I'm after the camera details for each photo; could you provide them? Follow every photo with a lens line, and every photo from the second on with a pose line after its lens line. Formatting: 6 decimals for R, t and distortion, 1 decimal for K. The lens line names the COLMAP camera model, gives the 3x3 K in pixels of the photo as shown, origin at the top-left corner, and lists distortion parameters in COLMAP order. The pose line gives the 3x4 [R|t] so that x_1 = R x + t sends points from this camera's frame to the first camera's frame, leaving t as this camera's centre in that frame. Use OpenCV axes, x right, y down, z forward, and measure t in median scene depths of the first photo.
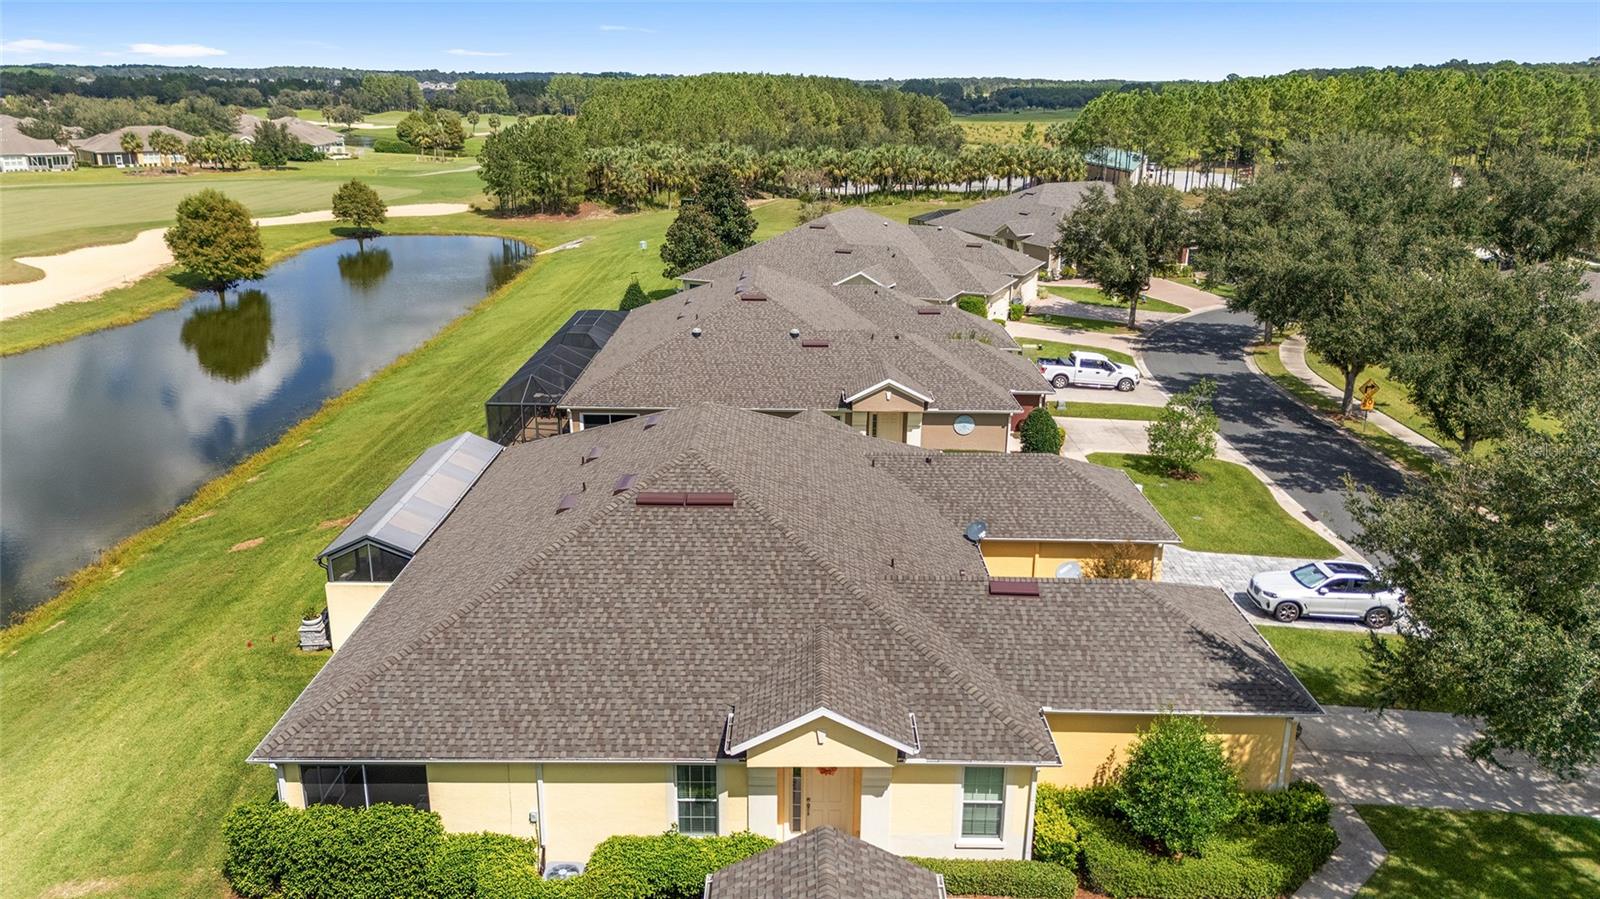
lens RADIAL K [[1167.0, 0, 800.7], [0, 1167.0, 446.0], [0, 0, 1]] dist [0.055350, -0.000007]
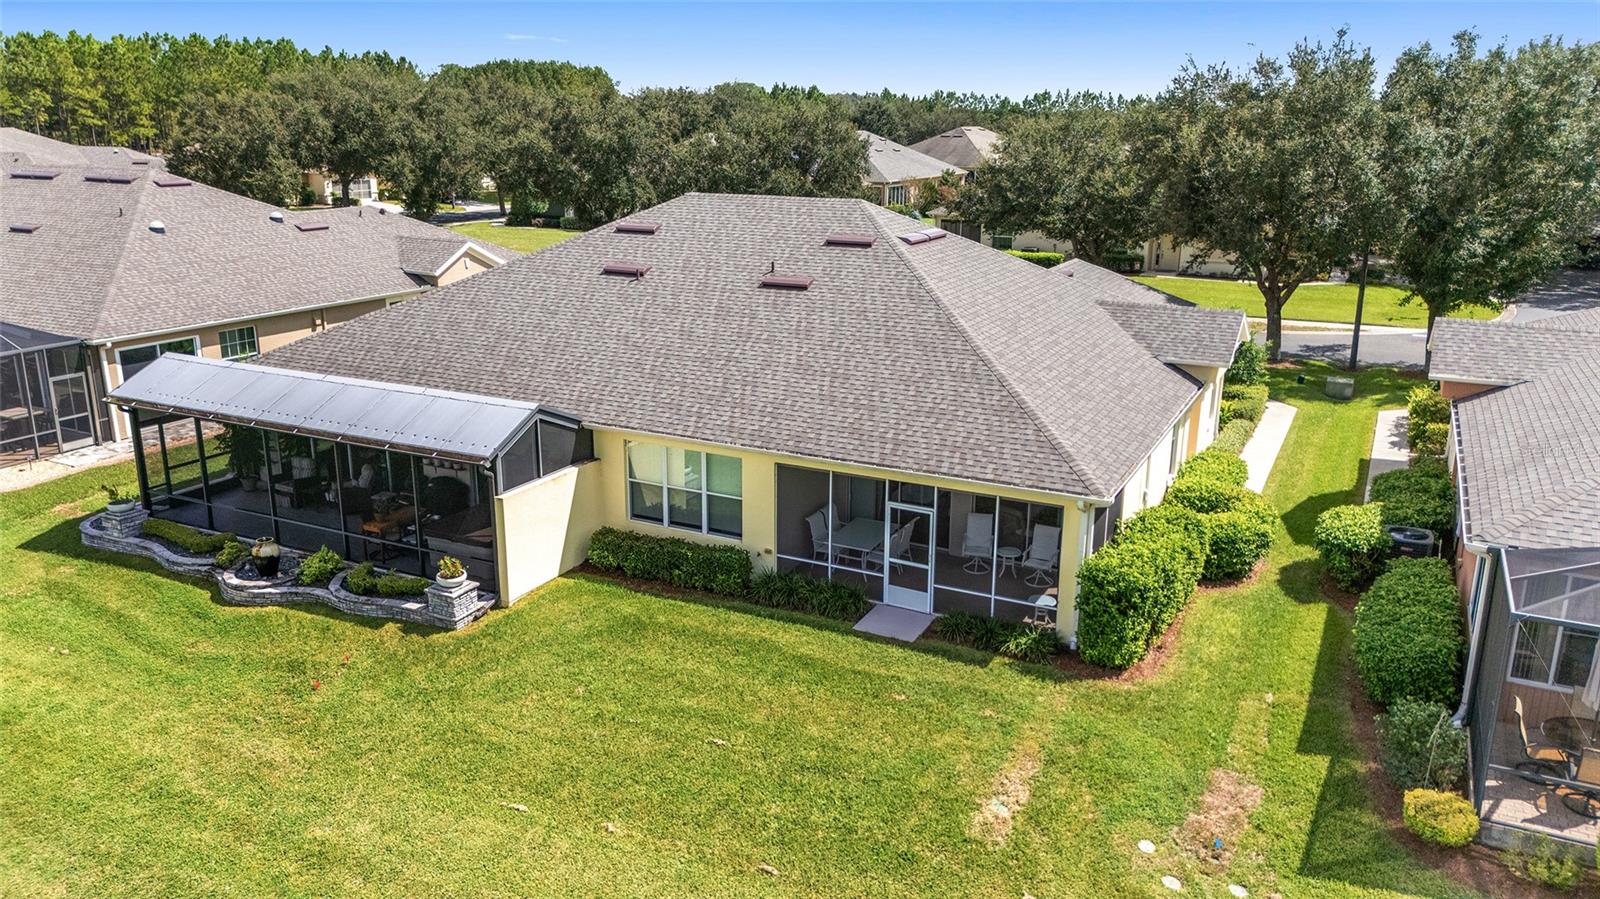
lens RADIAL K [[1167.0, 0, 802.7], [0, 1167.0, 451.0], [0, 0, 1]] dist [0.055350, -0.000007]
pose [[0.445430, -0.253140, 0.858785, -0.585508], [0.268254, 0.952865, 0.141735, 0.032464], [-0.854185, 0.167240, 0.492340, 0.376099]]
